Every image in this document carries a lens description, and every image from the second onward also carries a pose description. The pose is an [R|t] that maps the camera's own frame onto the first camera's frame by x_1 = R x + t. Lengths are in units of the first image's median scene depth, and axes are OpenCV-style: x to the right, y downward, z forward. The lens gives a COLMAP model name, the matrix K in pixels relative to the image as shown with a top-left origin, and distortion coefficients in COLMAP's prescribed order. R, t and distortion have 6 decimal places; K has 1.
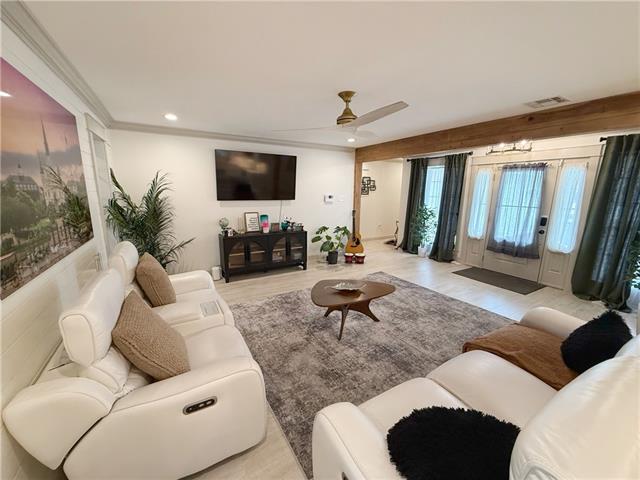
lens RADIAL K [[256.4, 0, 318.7], [0, 256.4, 240.2], [0, 0, 1]] dist [-0.000061, 0.000059]
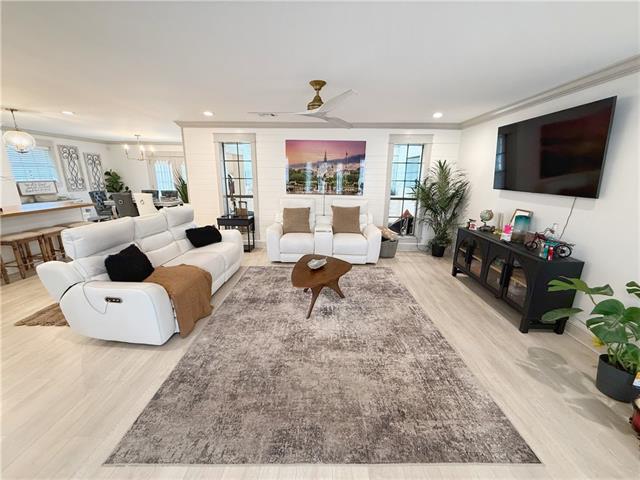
lens RADIAL K [[256.4, 0, 318.7], [0, 256.4, 240.2], [0, 0, 1]] dist [-0.000061, 0.000059]
pose [[-0.538109, 0.197747, -0.819350, 0.745746], [-0.182568, 0.921667, 0.342343, -0.210515], [0.822865, 0.333805, -0.459855, 1.126982]]
